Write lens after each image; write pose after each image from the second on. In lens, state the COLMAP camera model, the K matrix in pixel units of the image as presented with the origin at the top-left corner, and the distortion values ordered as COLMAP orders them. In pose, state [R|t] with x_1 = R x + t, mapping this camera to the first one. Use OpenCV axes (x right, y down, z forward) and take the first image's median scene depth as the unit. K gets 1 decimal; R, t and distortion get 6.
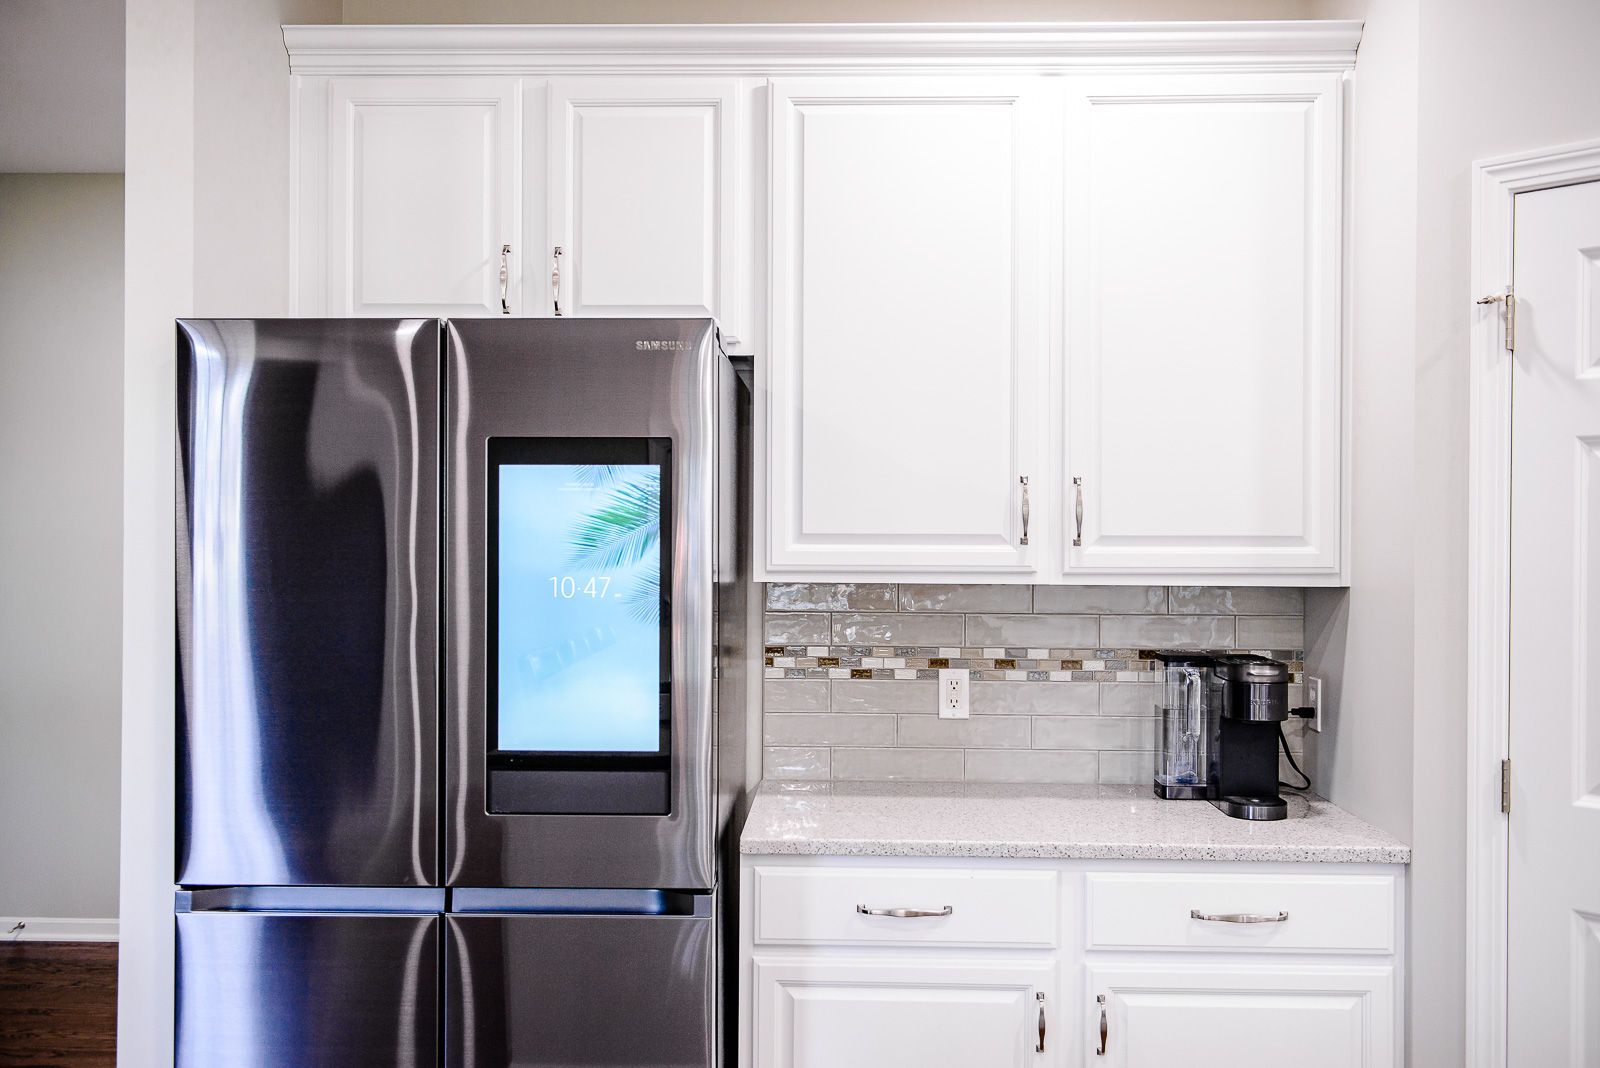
lens RADIAL K [[1463.7, 0, 790.3], [0, 1463.7, 536.2], [0, 0, 1]] dist [0.007125, -0.002345]
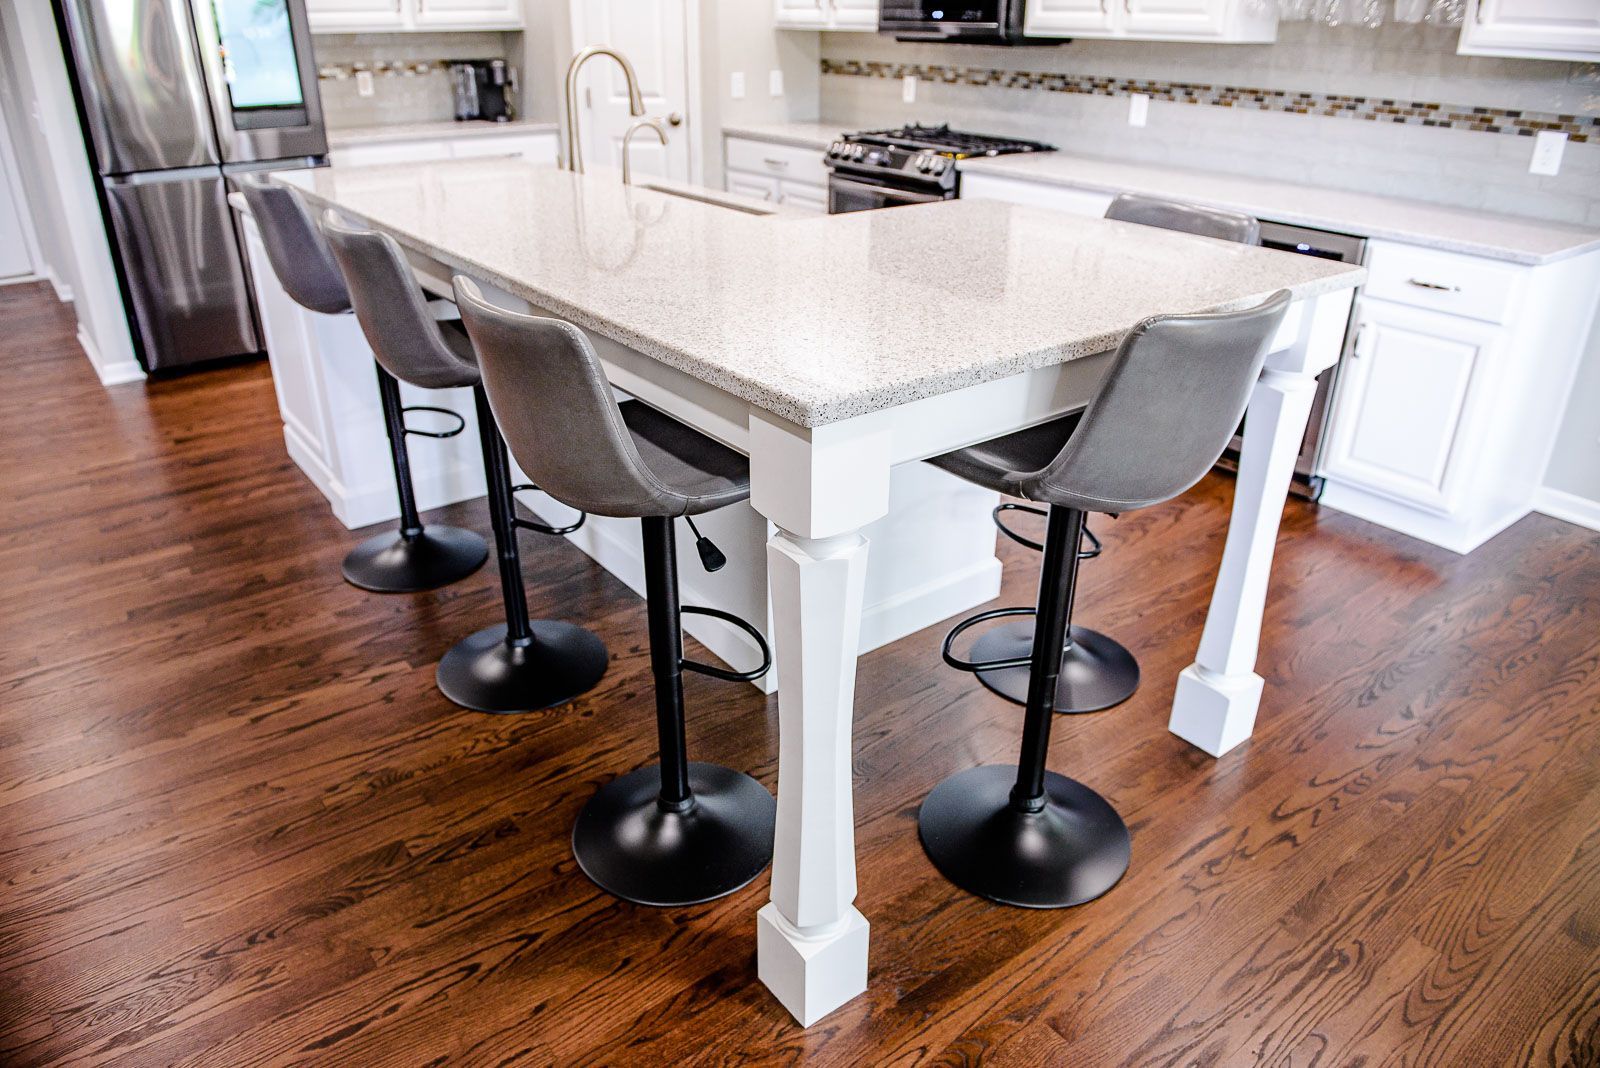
lens RADIAL K [[1117.4, 0, 778.7], [0, 1117.4, 536.4], [0, 0, 1]] dist [-0.041870, 0.001917]
pose [[0.778329, -0.273568, 0.565124, -0.613056], [0.000654, 0.900437, 0.434986, -0.005443], [-0.627857, -0.338193, 0.701015, -0.944196]]
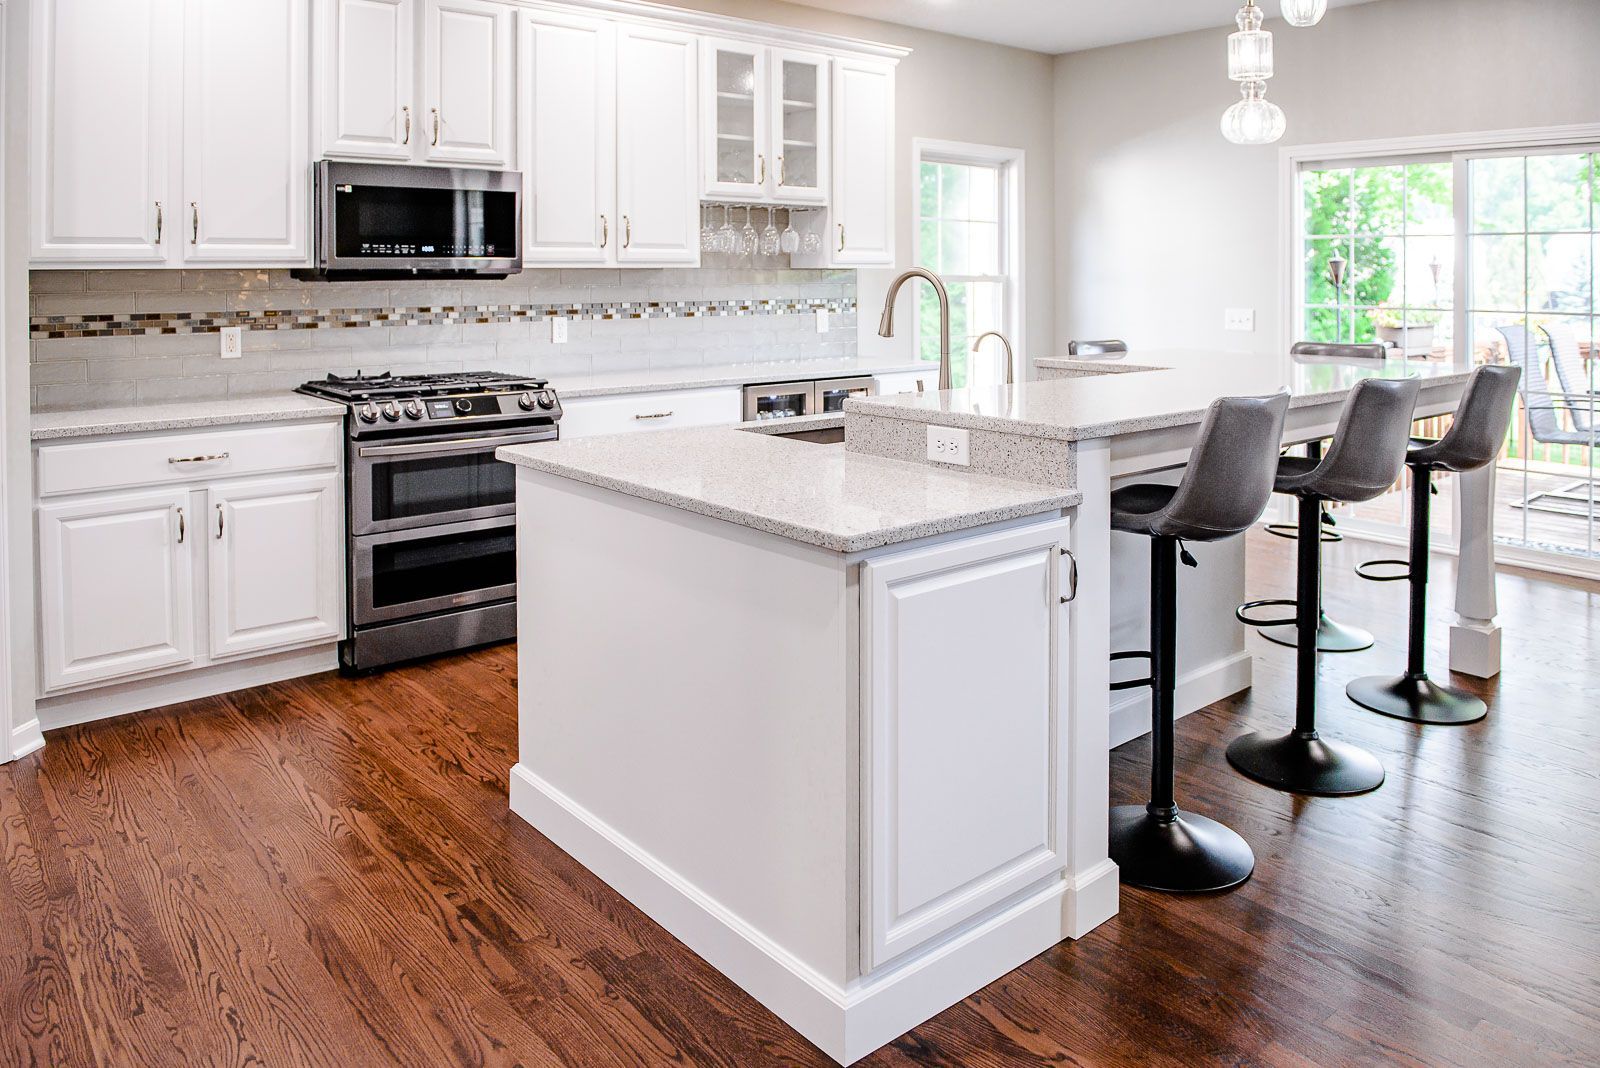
lens RADIAL K [[1155.8, 0, 798.4], [0, 1155.8, 290.2], [0, 0, 1]] dist [-0.042342, -0.000550]
pose [[-0.673086, -0.013348, 0.739444, -0.731352], [0.001551, 0.999809, 0.019461, 0.034508], [-0.739563, 0.014246, -0.672937, 0.861050]]
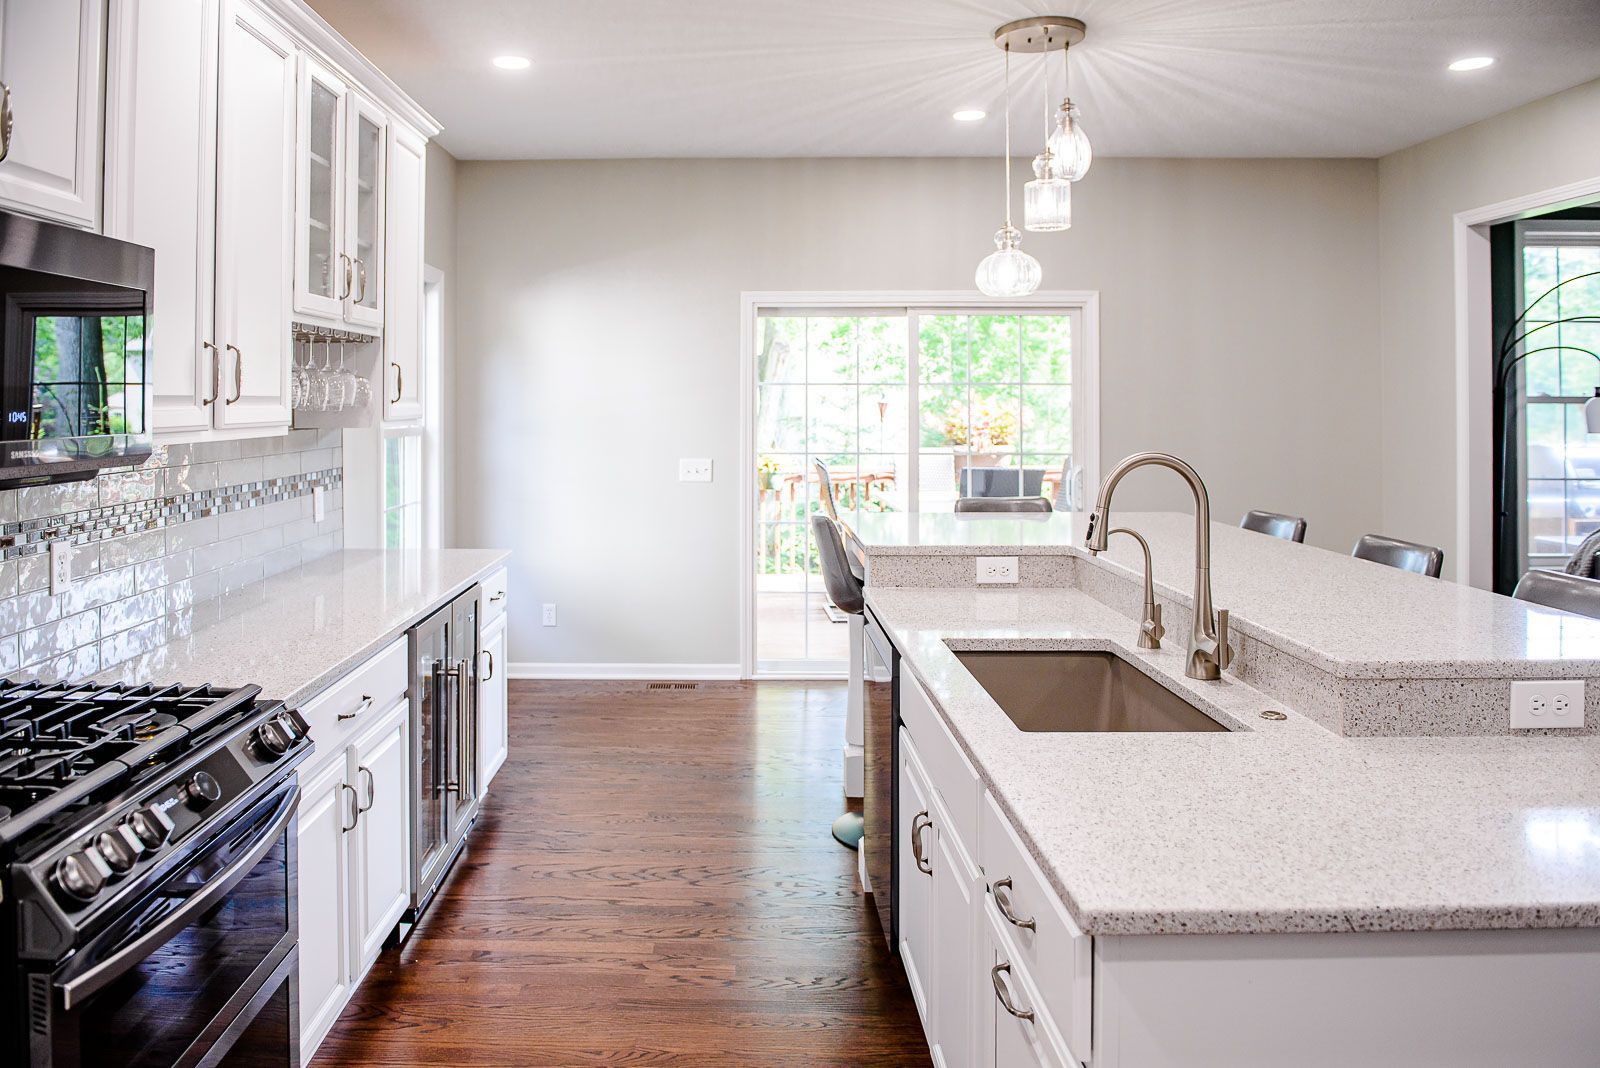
lens RADIAL K [[1134.0, 0, 710.9], [0, 1134.0, 385.5], [0, 0, 1]] dist [-0.036473, -0.000383]
pose [[-0.999987, -0.000675, -0.005102, 0.276178], [-0.000643, 0.999980, -0.006242, -0.004543], [0.005106, -0.006239, -0.999968, 0.814521]]
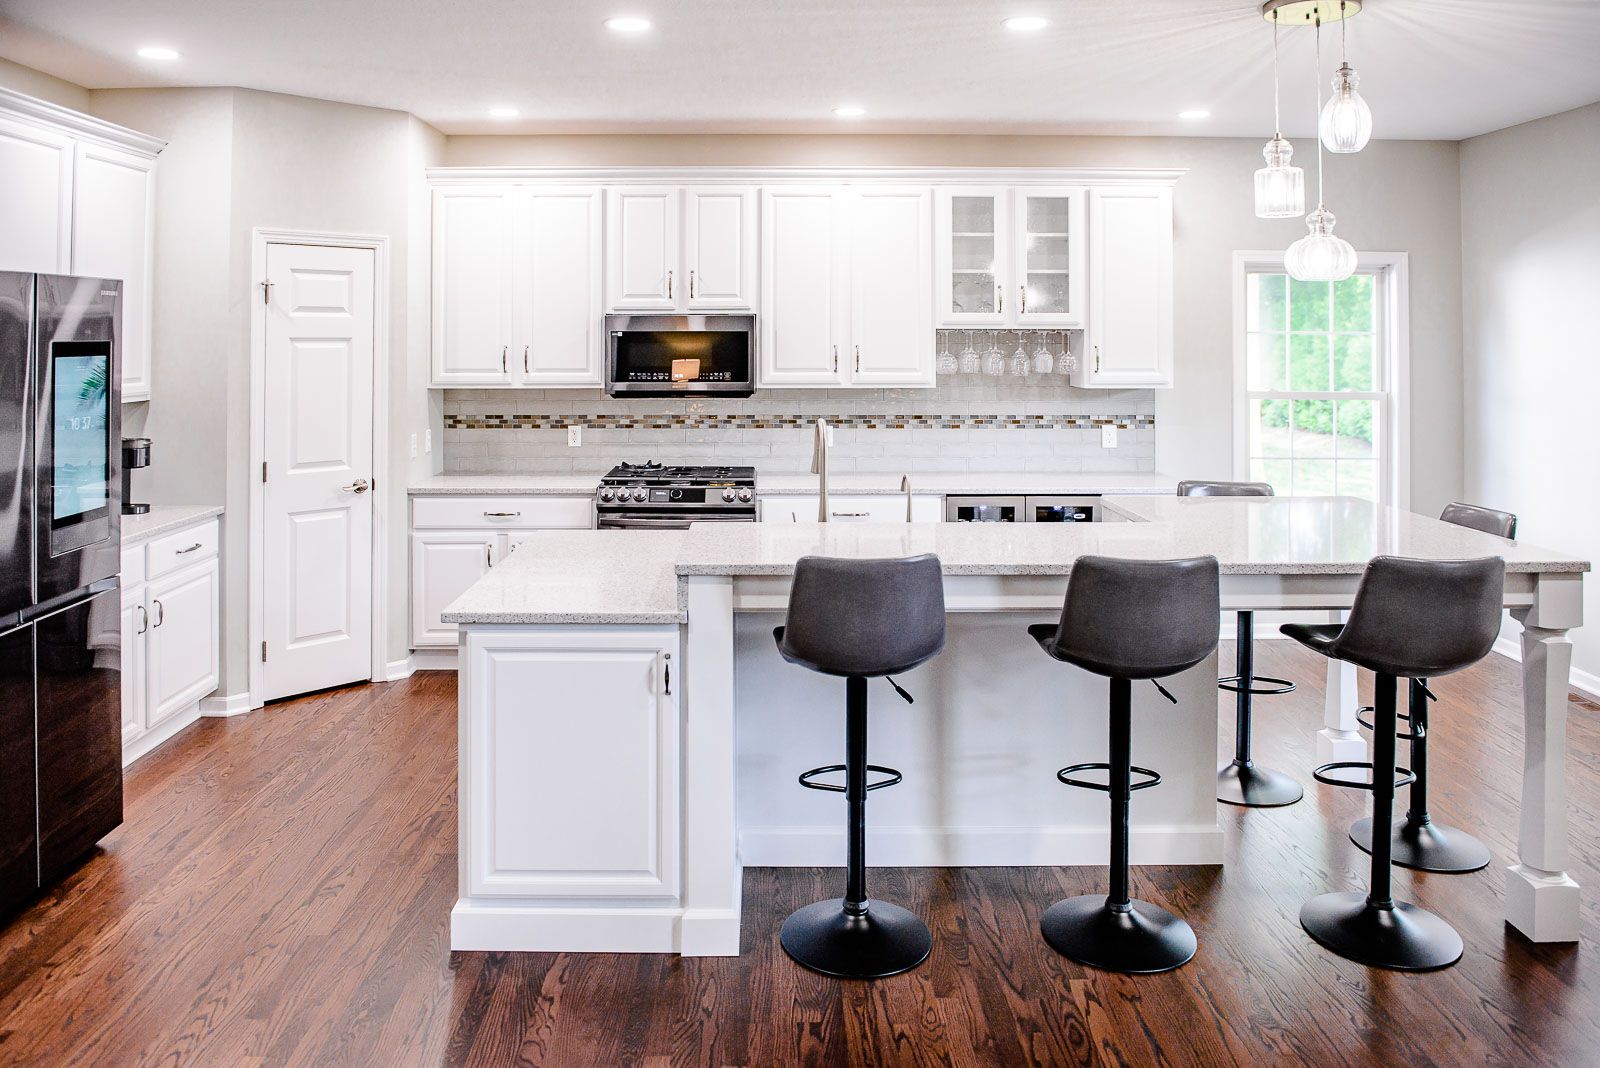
lens RADIAL K [[1165.7, 0, 790.5], [0, 1165.7, 323.4], [0, 0, 1]] dist [-0.039151, -0.000544]
pose [[-0.050712, 0.002592, 0.998710, -1.332927], [0.000061, 0.999997, -0.002592, -0.071947], [-0.998713, -0.000070, -0.050712, 0.153201]]
